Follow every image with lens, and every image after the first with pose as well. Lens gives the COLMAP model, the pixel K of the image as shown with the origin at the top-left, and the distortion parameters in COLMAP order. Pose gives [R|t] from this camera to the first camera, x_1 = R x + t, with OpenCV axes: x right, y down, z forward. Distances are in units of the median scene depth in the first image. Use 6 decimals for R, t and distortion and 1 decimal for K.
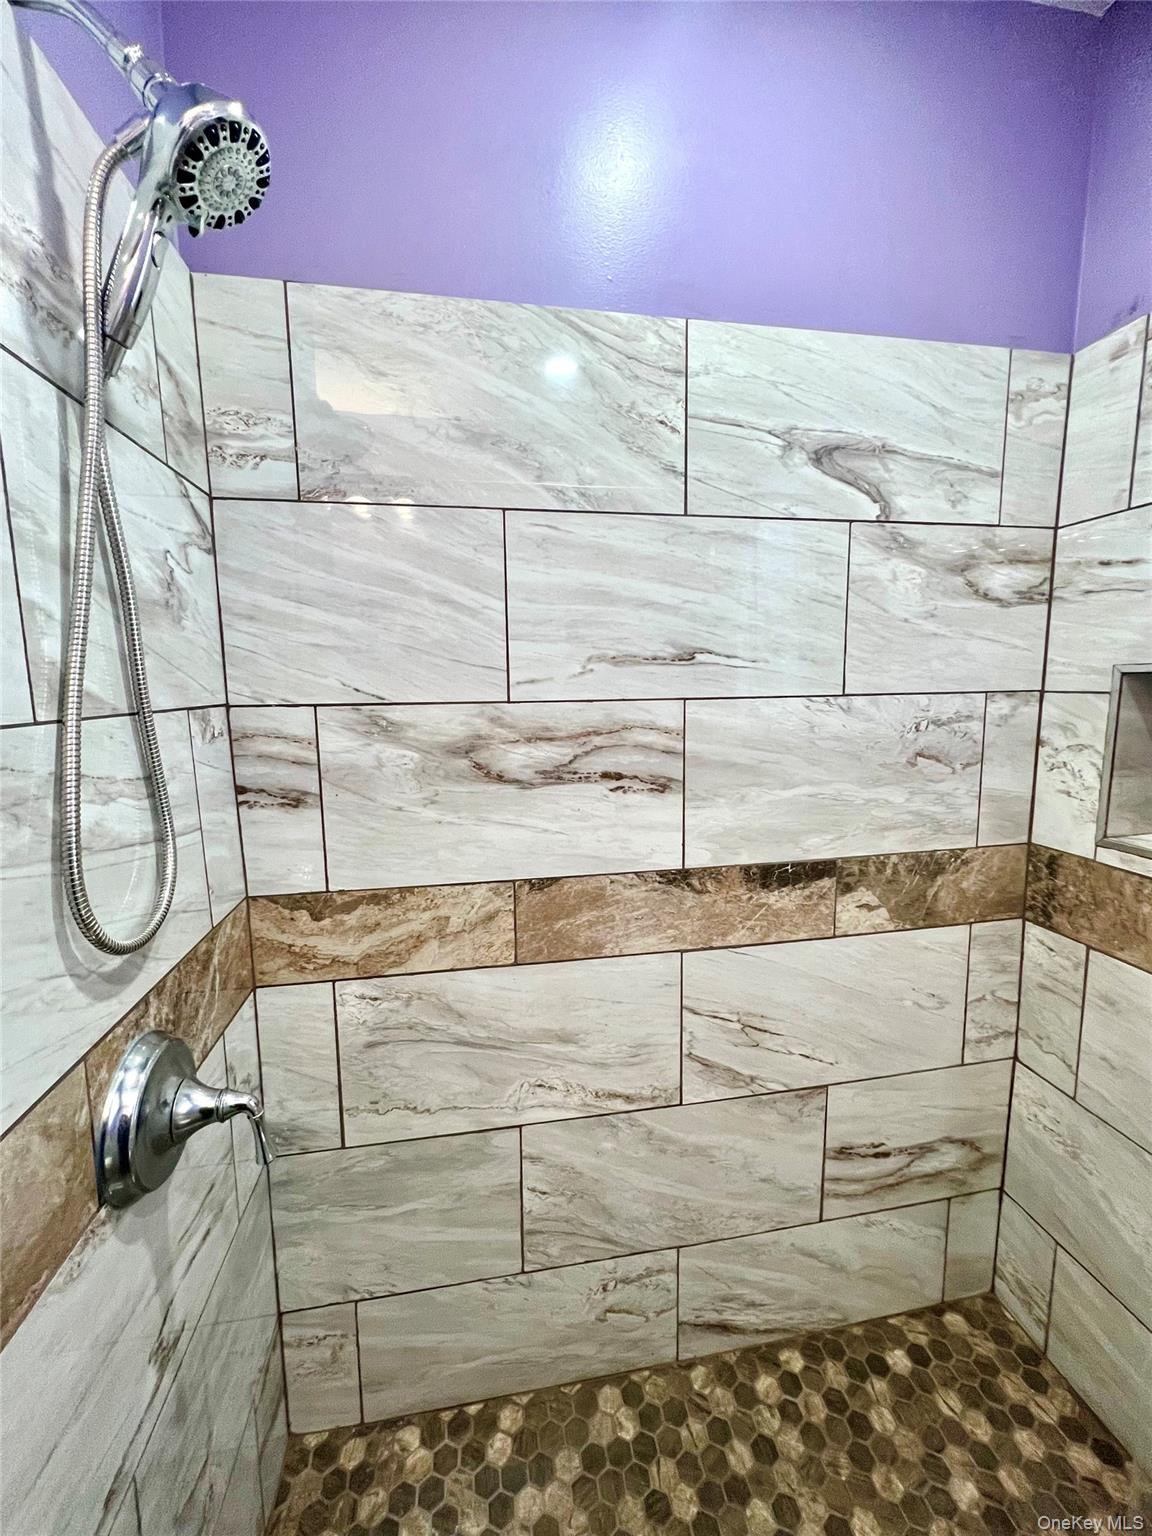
lens RADIAL K [[624.1, 0, 579.8], [0, 624.1, 764.6], [0, 0, 1]] dist [0.000272, -0.000523]
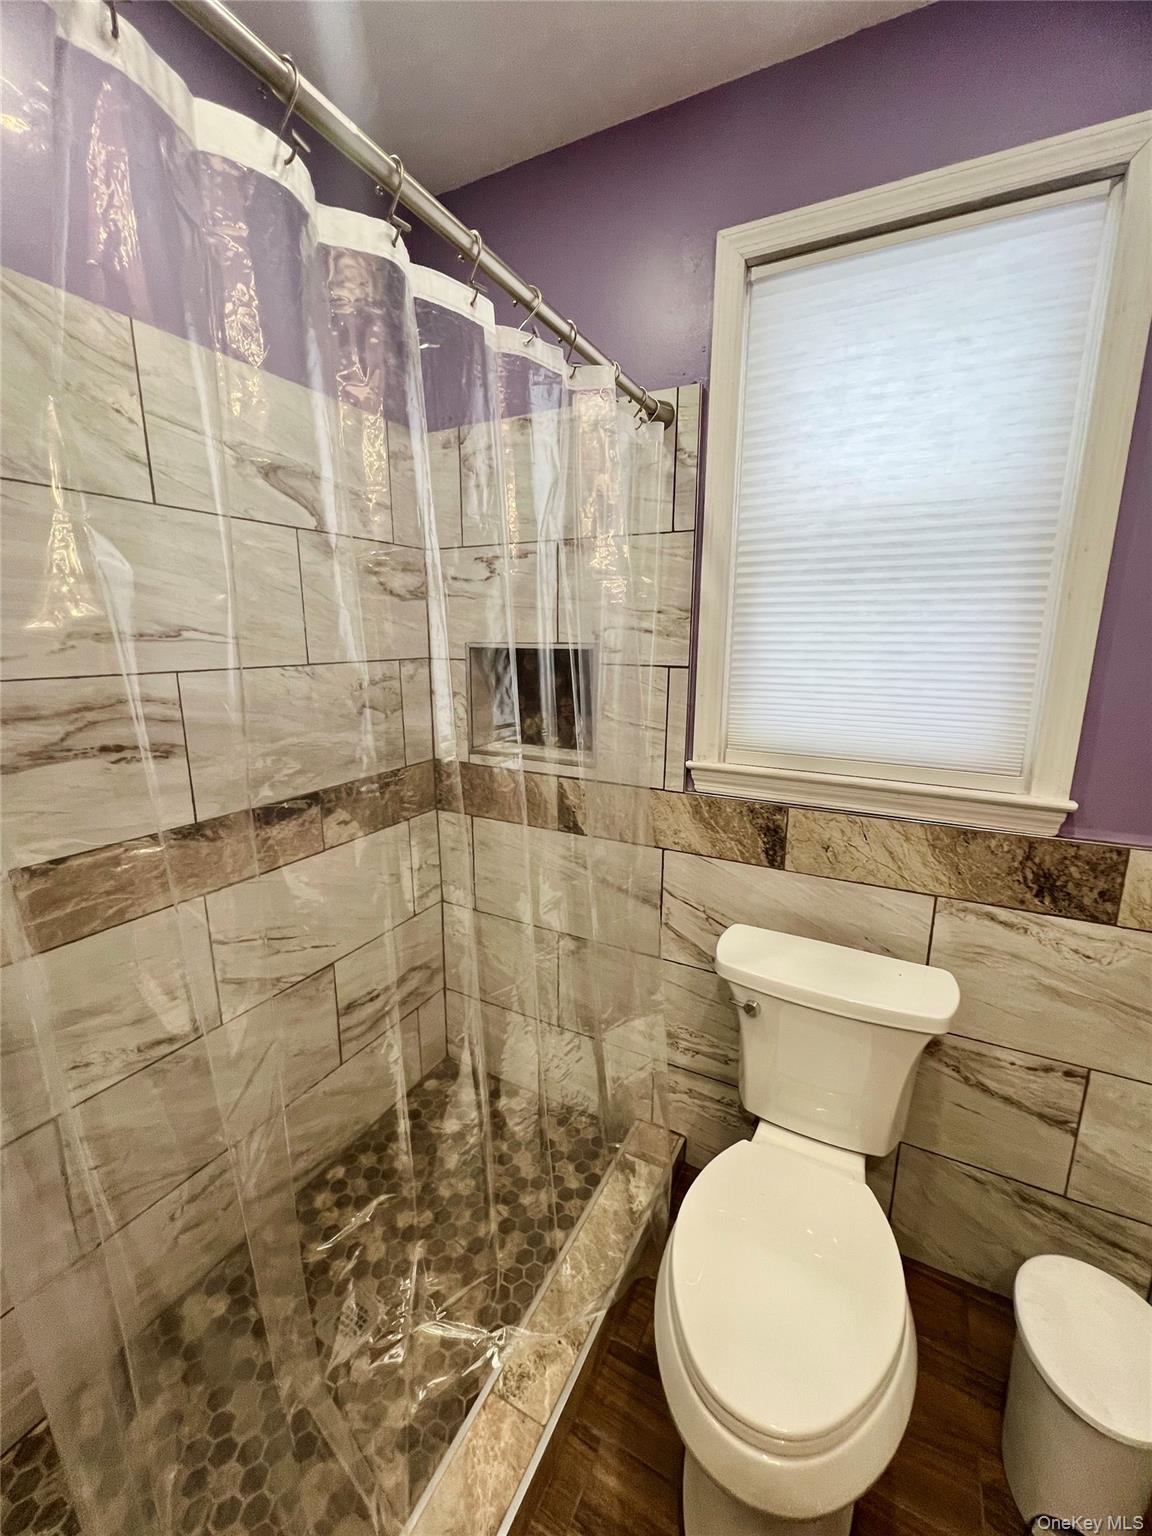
lens RADIAL K [[624.1, 0, 579.8], [0, 624.1, 764.6], [0, 0, 1]] dist [0.000272, -0.000523]
pose [[0.616501, -0.147525, 0.773410, -0.257496], [0.090028, 0.989055, 0.116896, -0.006660], [-0.782190, -0.002438, 0.623035, -0.241748]]
